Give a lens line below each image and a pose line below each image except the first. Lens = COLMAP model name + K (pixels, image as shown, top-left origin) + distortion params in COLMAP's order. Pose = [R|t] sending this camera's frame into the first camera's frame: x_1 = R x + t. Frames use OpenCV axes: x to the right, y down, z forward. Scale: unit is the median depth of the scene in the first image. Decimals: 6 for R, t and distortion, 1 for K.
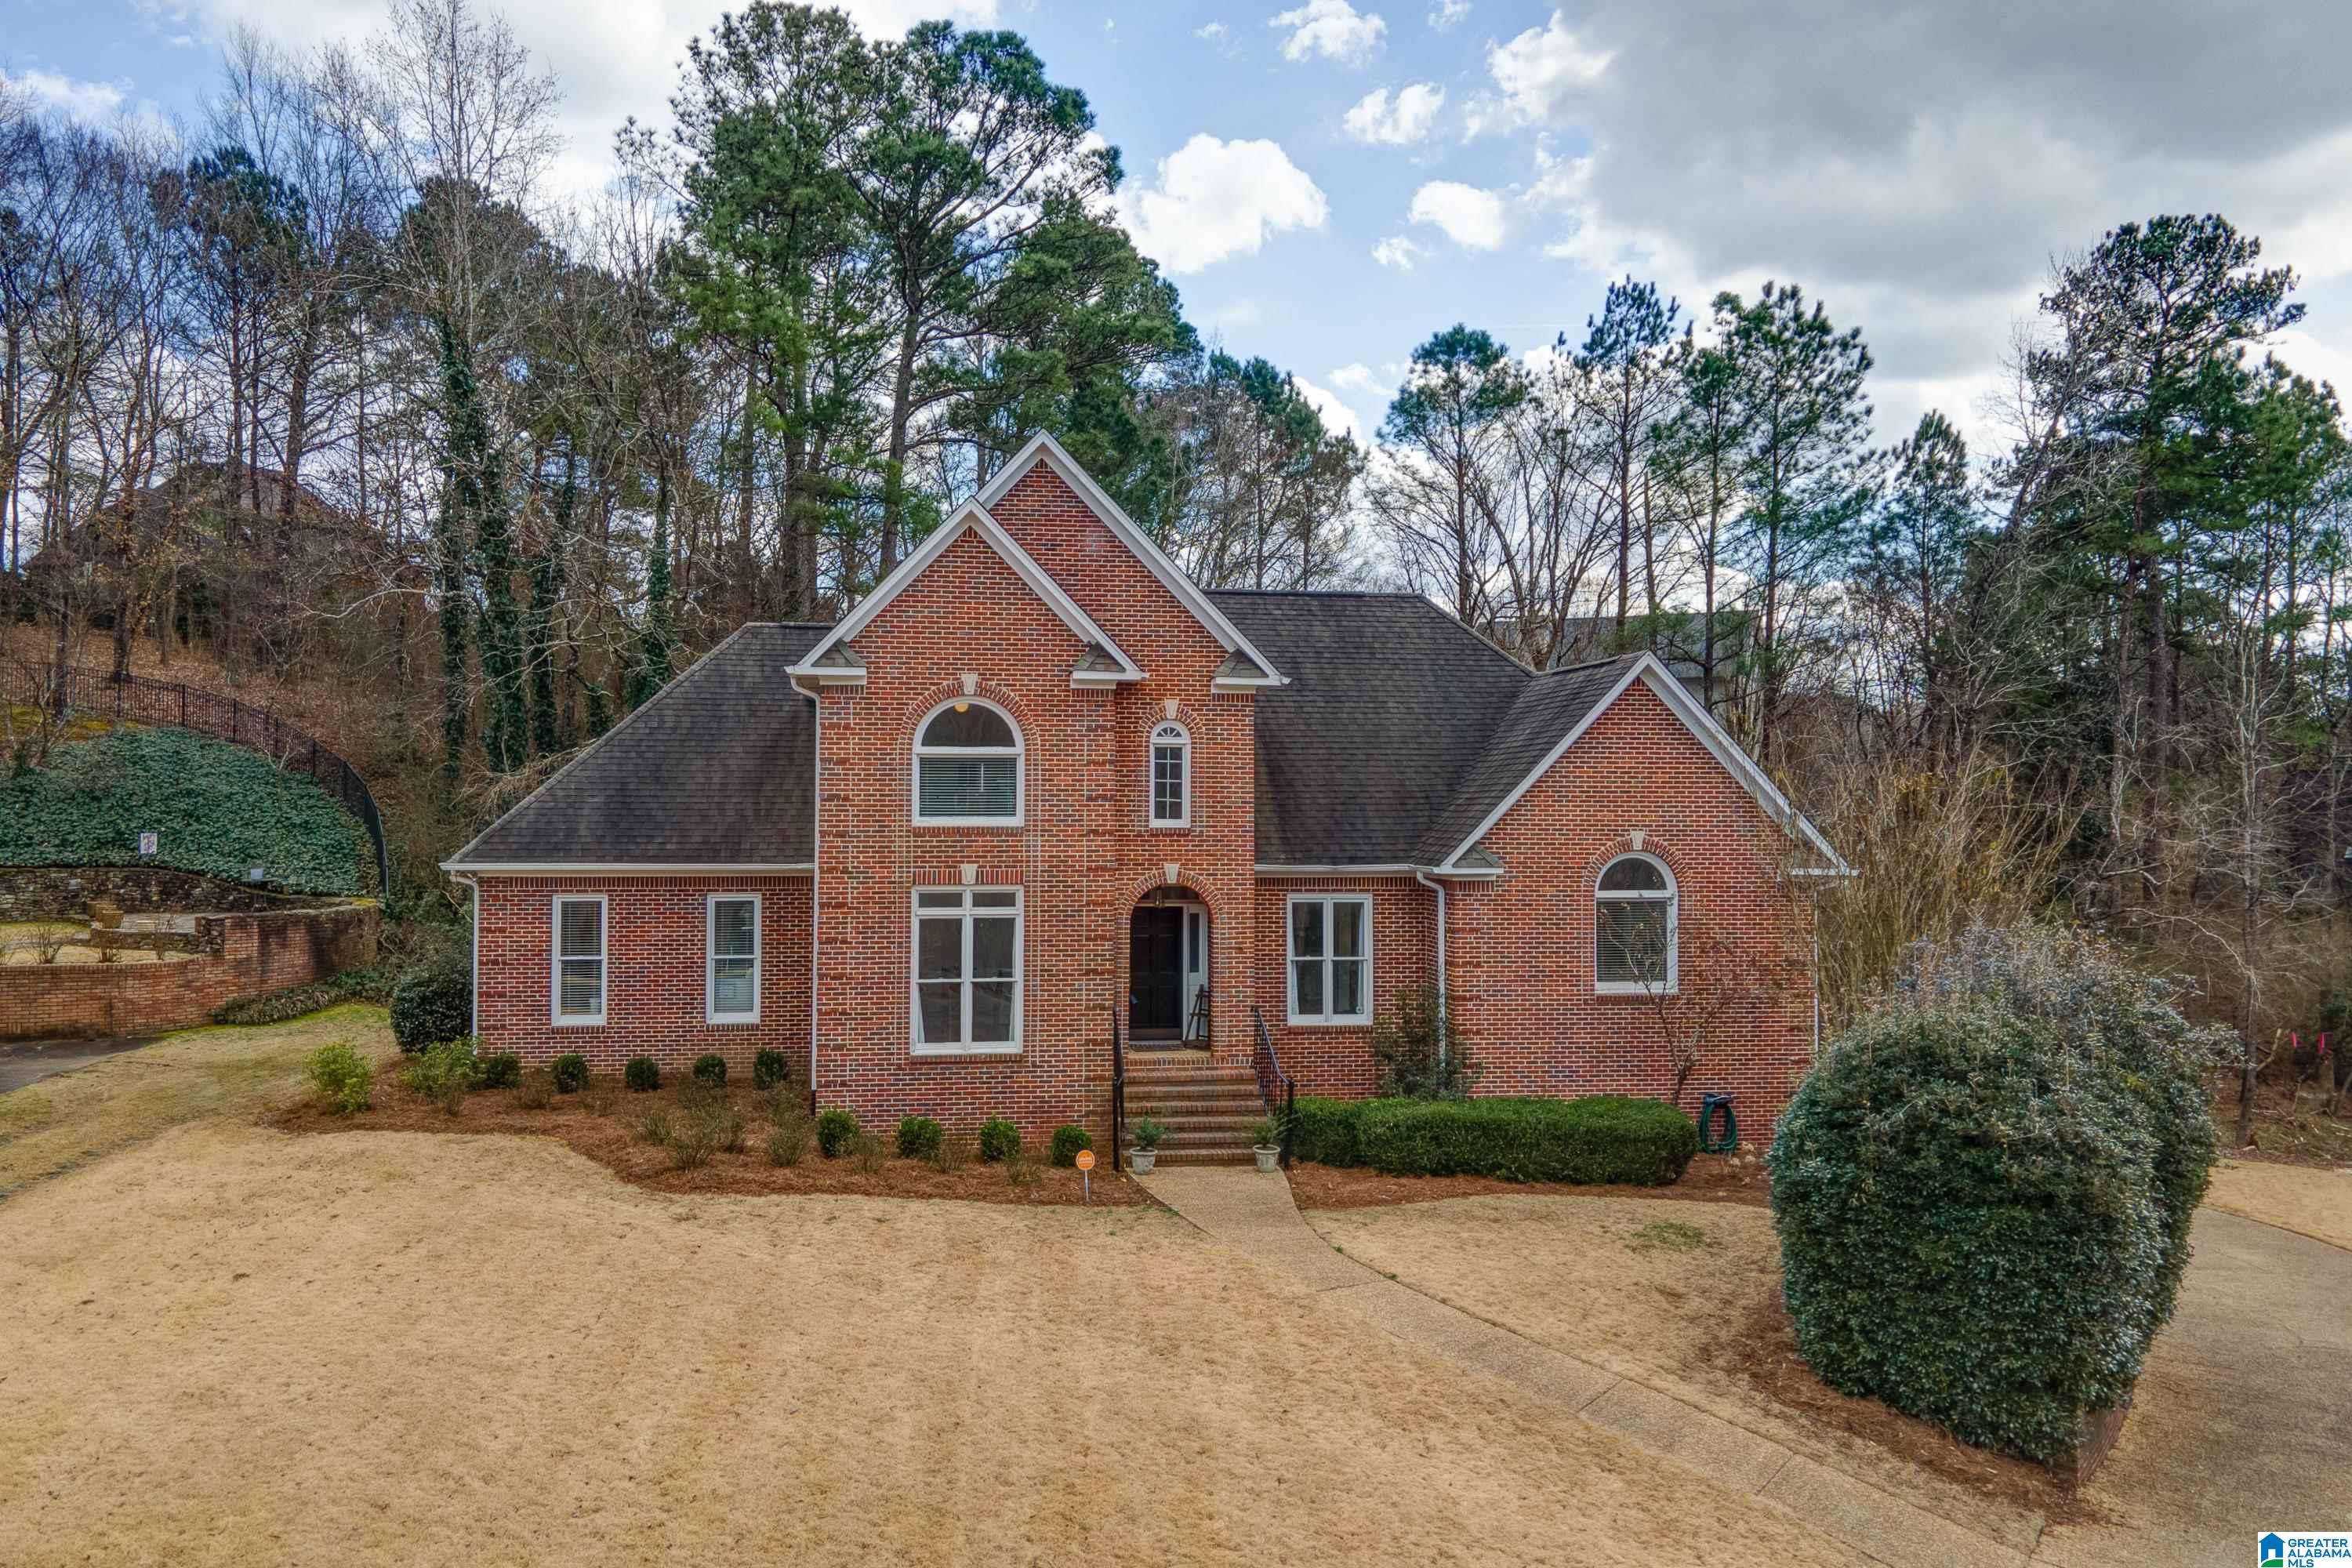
lens RADIAL K [[1725.1, 0, 1125.2], [0, 1725.1, 783.3], [0, 0, 1]] dist [0.020508, 0.057188]
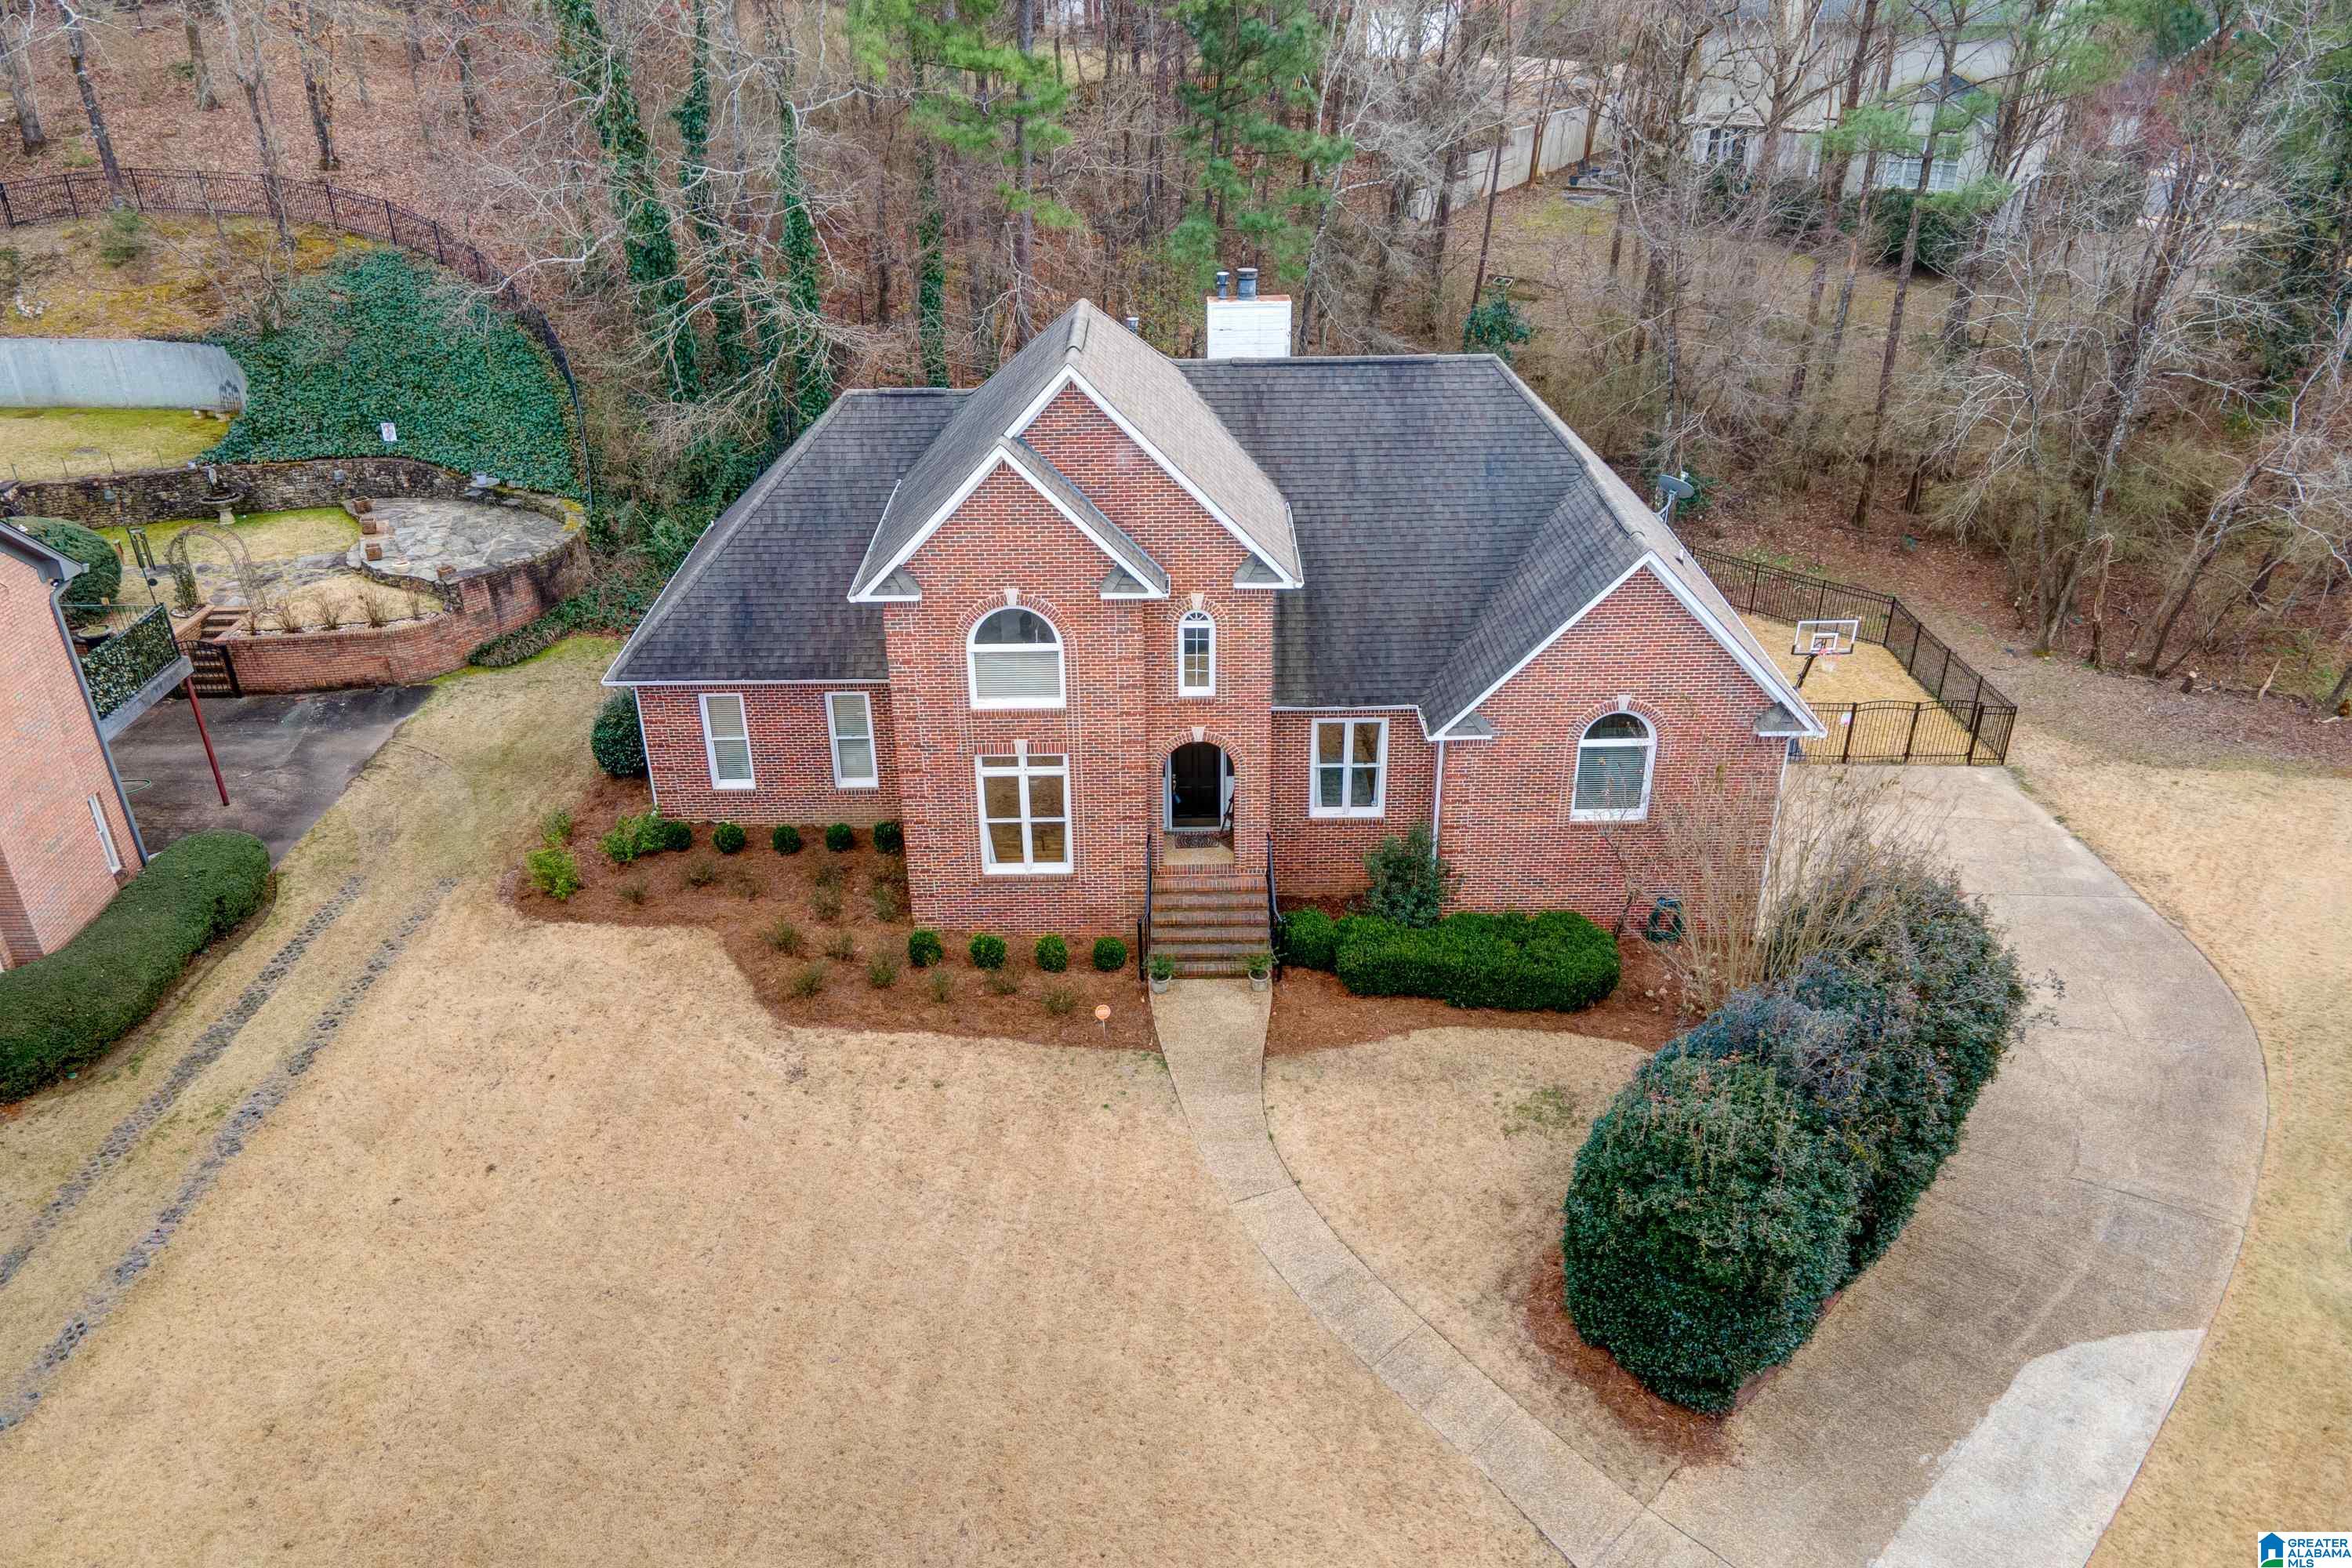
lens RADIAL K [[1706.7, 0, 1176.0], [0, 1706.7, 784.0], [0, 0, 1]] dist [0.040862, 0.008951]
pose [[0.990654, 0.050574, -0.126675, 0.163261], [0.016508, 0.877436, 0.479410, -0.480819], [0.135395, -0.477021, 0.868400, -0.018393]]
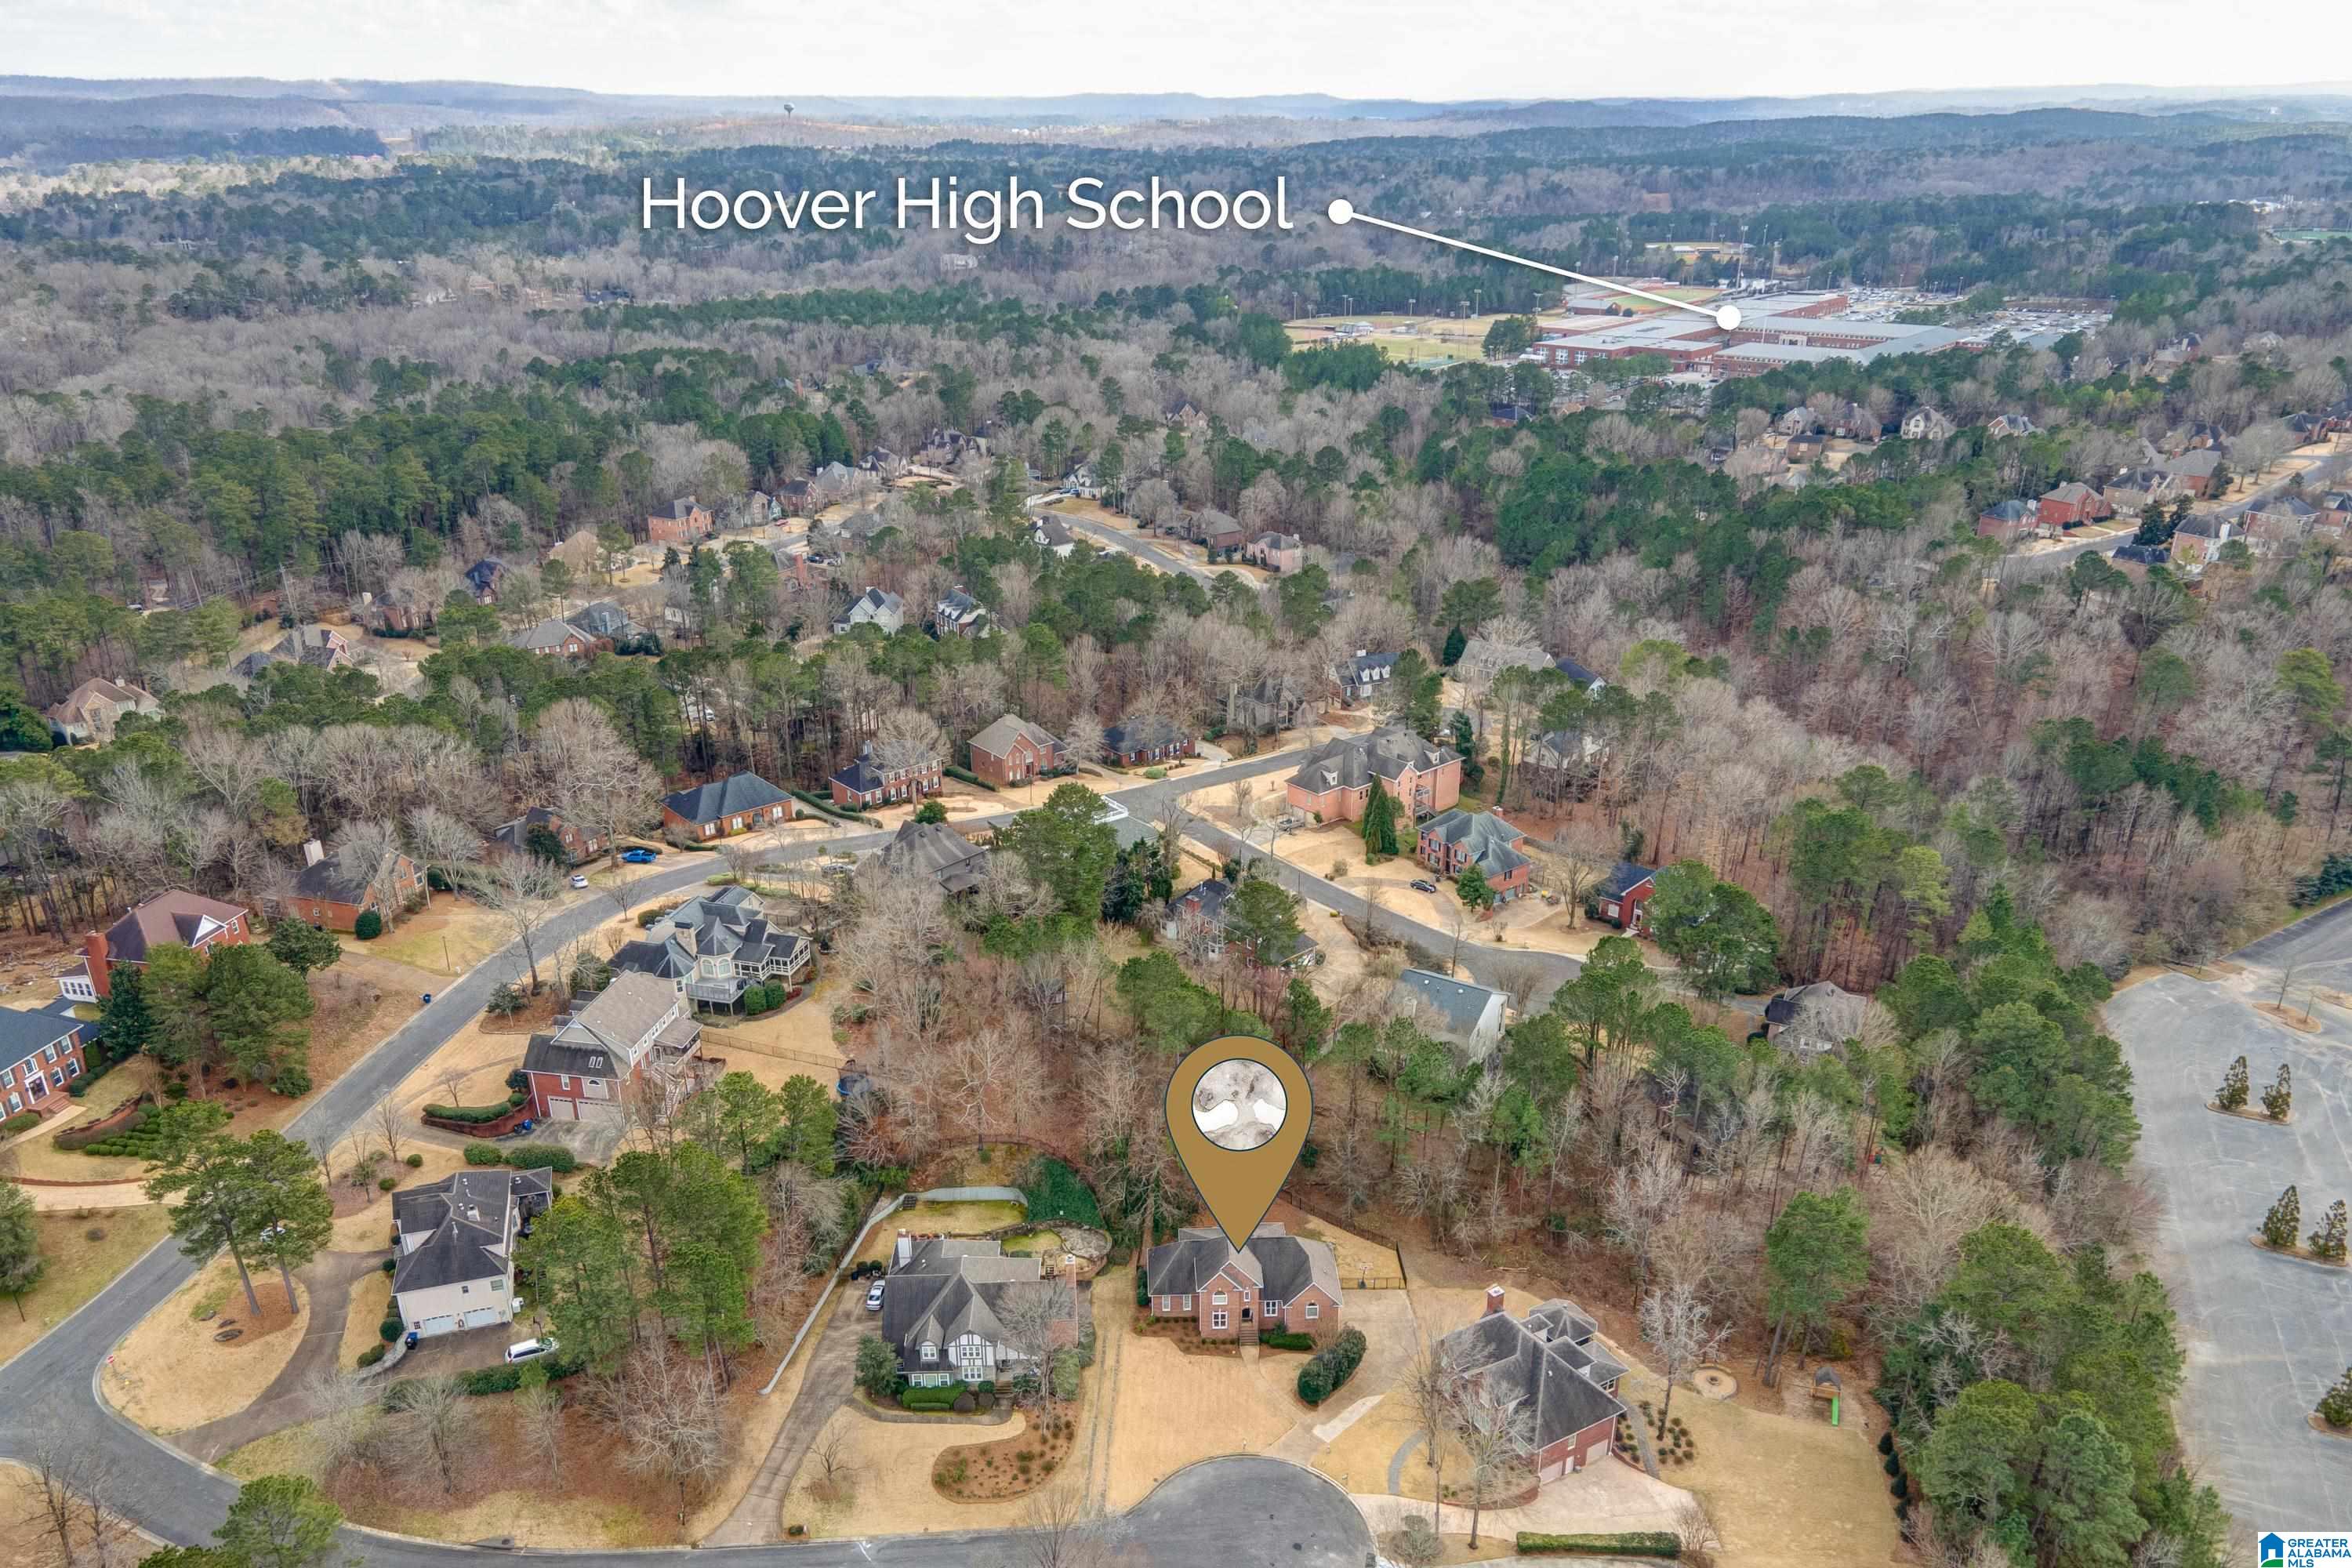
lens RADIAL K [[1677.3, 0, 1173.1], [0, 1677.3, 912.4], [0, 0, 1]] dist [0.032948, 0.000804]
pose [[0.993694, 0.037741, -0.105584, 0.421459], [0.012418, 0.898812, 0.438158, -4.778305], [0.111437, -0.436706, 0.892676, -4.889390]]
